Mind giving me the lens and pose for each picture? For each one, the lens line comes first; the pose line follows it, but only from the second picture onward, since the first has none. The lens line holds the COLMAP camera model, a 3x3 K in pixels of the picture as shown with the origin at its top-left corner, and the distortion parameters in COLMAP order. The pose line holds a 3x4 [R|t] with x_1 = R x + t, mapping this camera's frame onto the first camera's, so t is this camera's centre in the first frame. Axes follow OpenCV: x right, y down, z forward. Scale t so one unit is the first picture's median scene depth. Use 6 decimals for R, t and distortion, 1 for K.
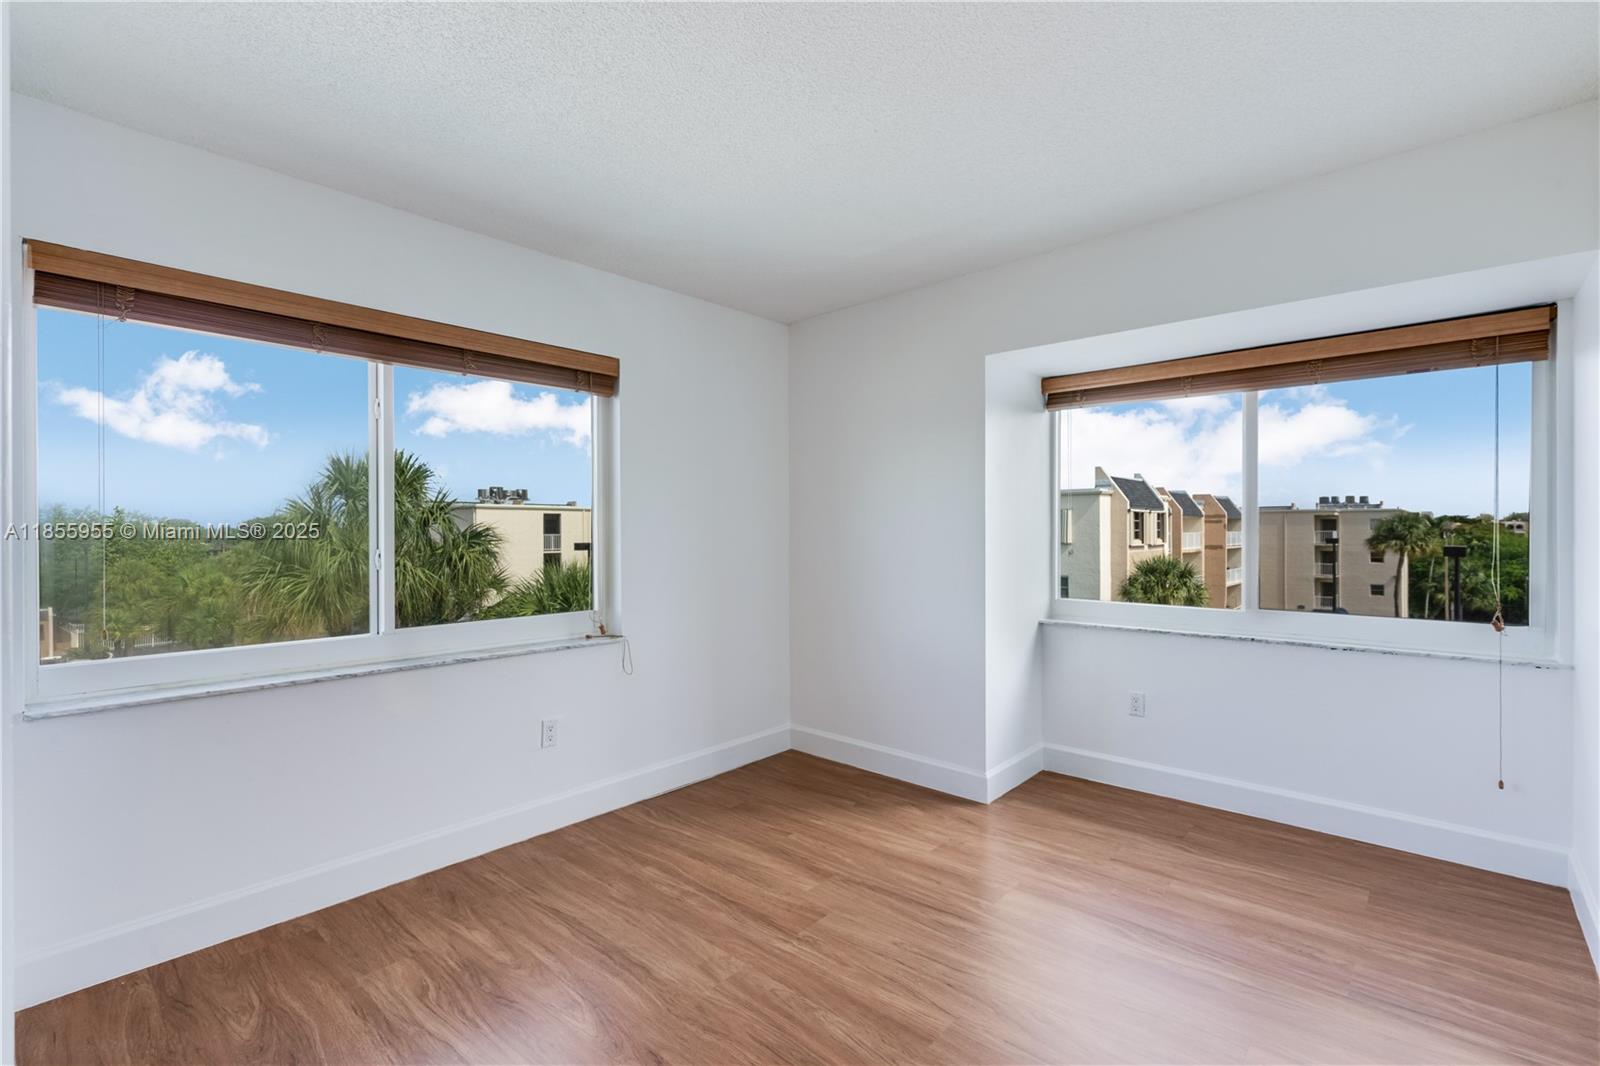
lens RADIAL K [[717.4, 0, 793.7], [0, 717.4, 528.7], [0, 0, 1]] dist [0.002899, 0.000176]
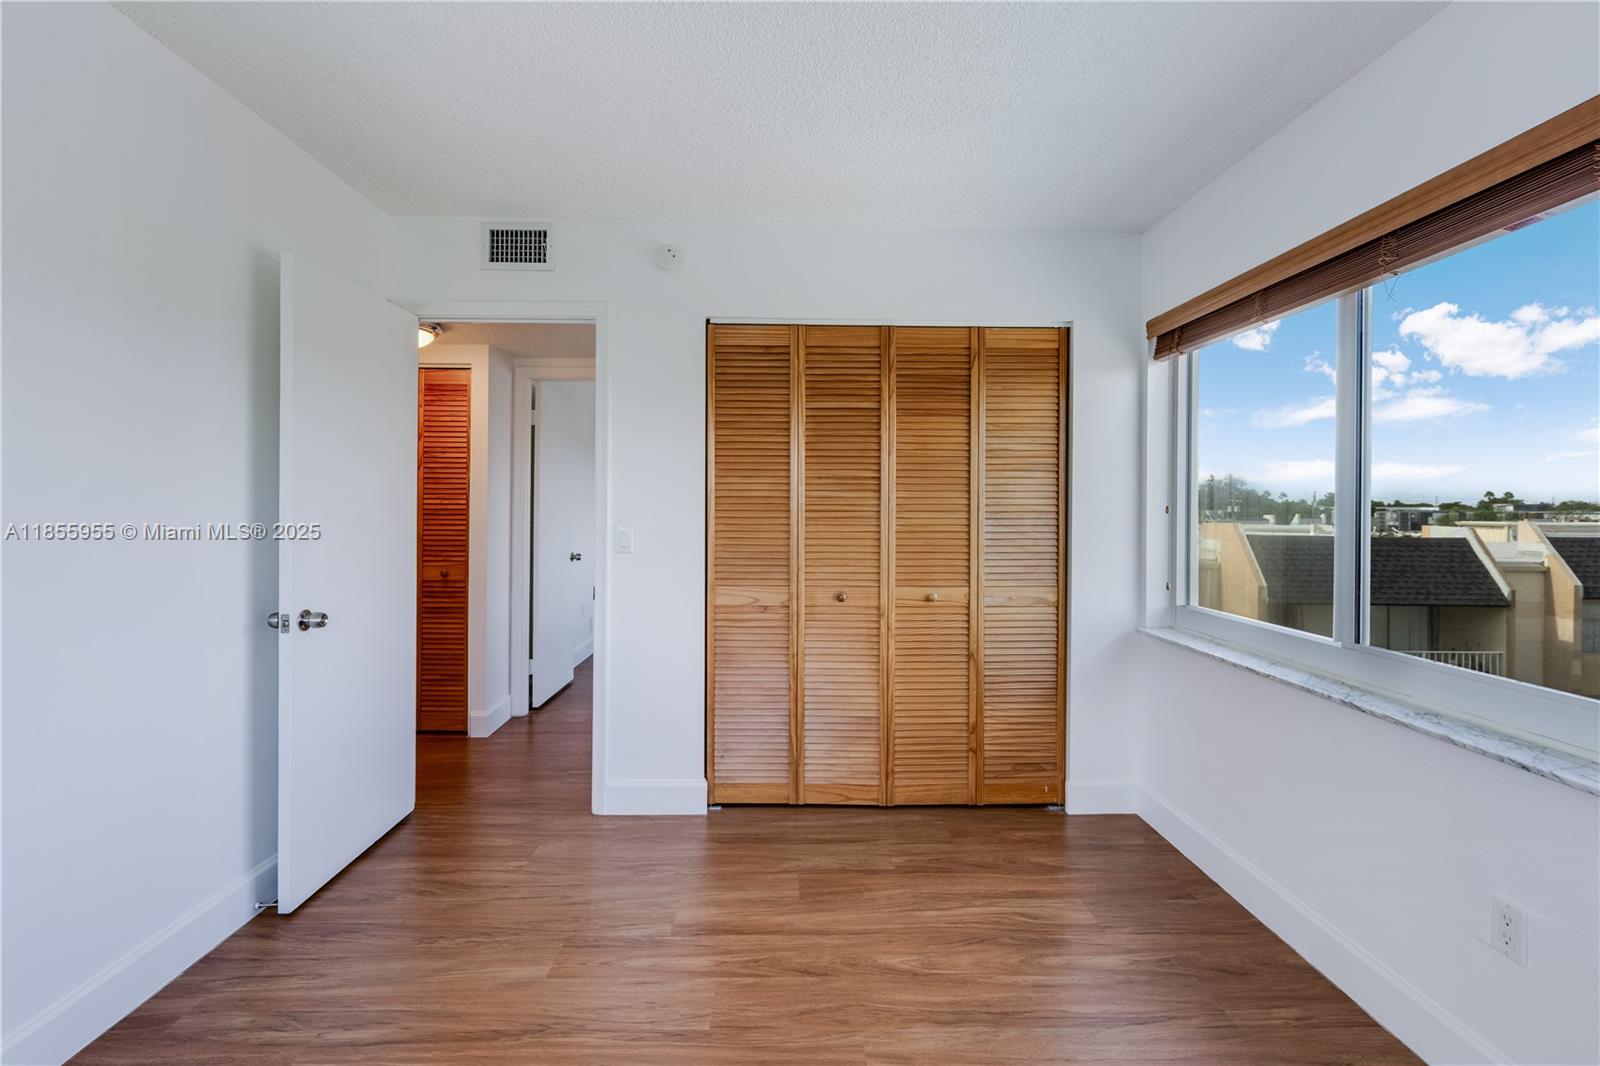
lens RADIAL K [[727.8, 0, 793.1], [0, 727.8, 522.5], [0, 0, 1]] dist [-0.003863, -0.000073]
pose [[-0.726706, 0.015961, -0.686763, 0.506496], [-0.001264, 0.999697, 0.024571, -0.007419], [0.686947, 0.018724, -0.726466, 1.480151]]
